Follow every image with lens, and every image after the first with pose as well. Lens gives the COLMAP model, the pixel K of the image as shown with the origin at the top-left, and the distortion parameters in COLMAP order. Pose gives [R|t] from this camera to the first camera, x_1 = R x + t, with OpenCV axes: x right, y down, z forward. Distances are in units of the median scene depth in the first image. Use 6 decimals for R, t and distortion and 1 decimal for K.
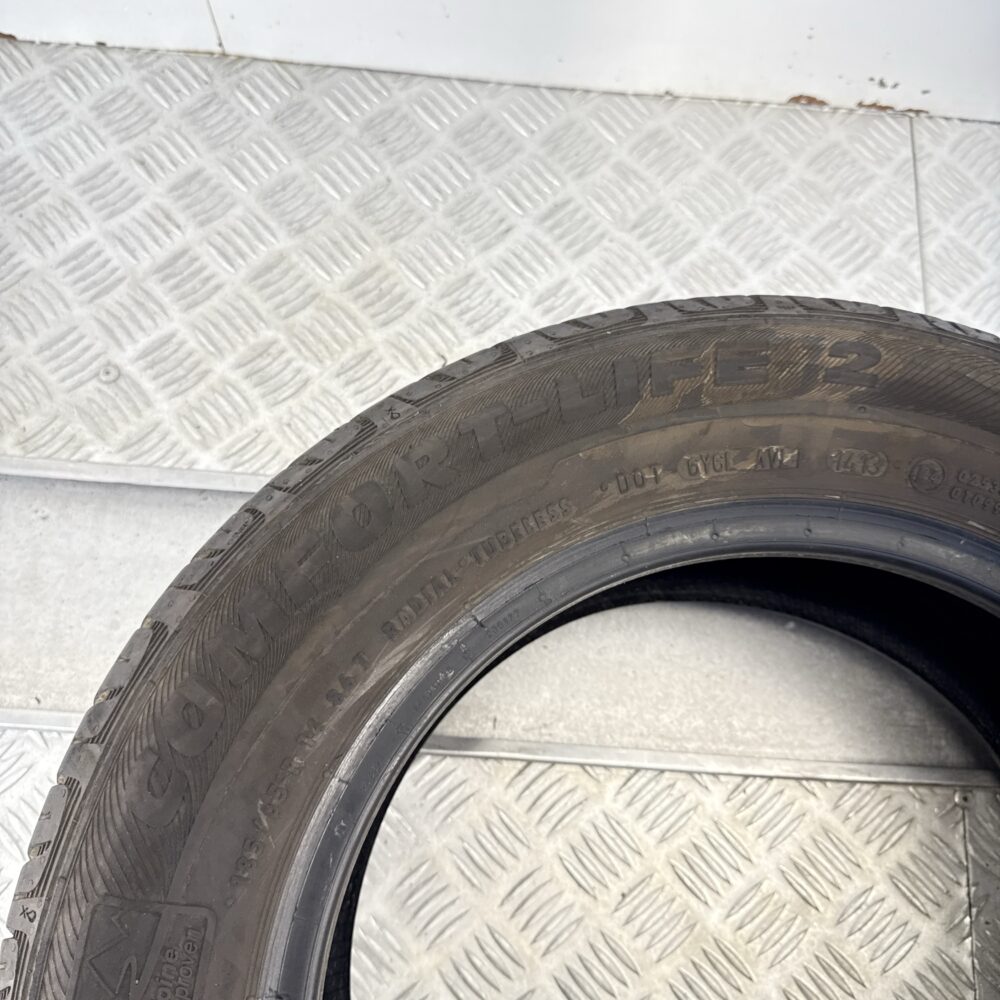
lens RADIAL K [[890.5, 0, 476.8], [0, 890.5, 532.2], [0, 0, 1]] dist [0.077191, -0.135595]
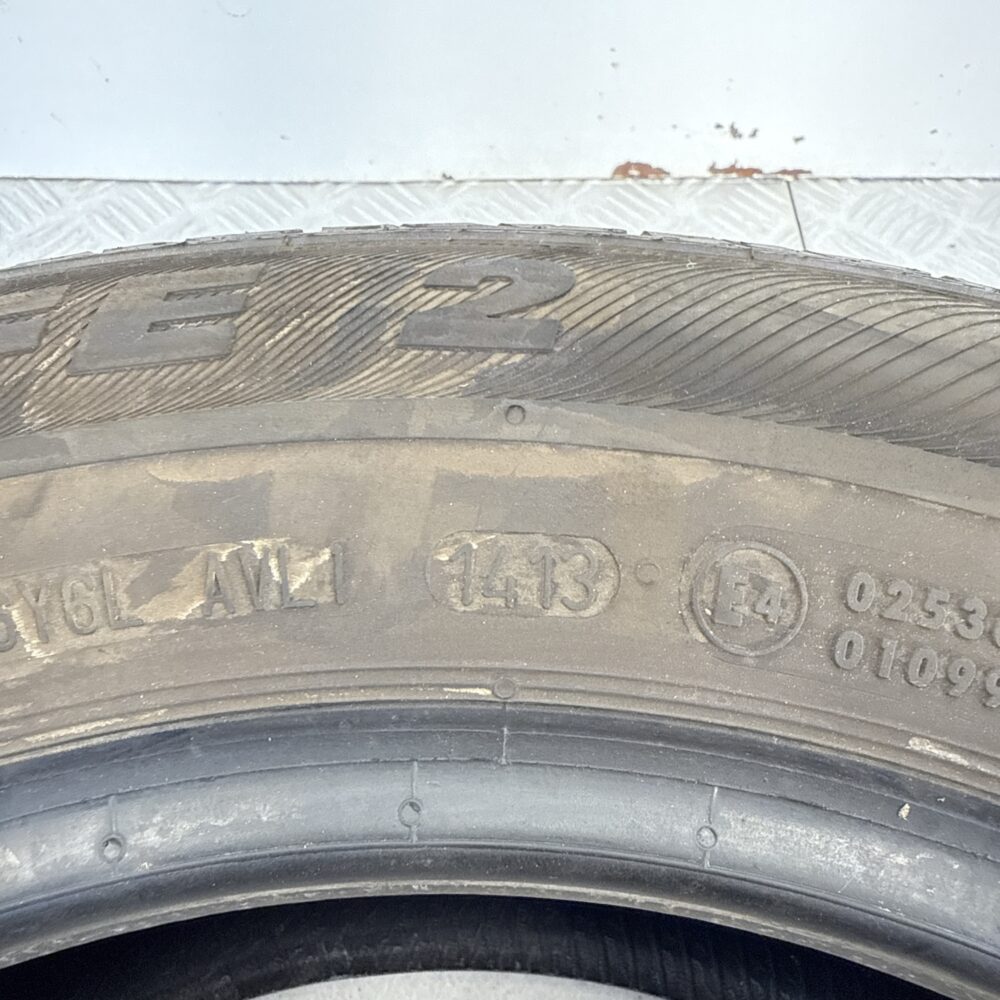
lens RADIAL K [[980.5, 0, 445.3], [0, 980.5, 530.6], [0, 0, 1]] dist [0.103938, -0.314028]
pose [[0.997680, -0.067851, 0.005611, 0.394860], [0.066814, 0.959915, -0.272212, -0.000309], [0.013084, 0.271956, 0.962221, 0.662101]]
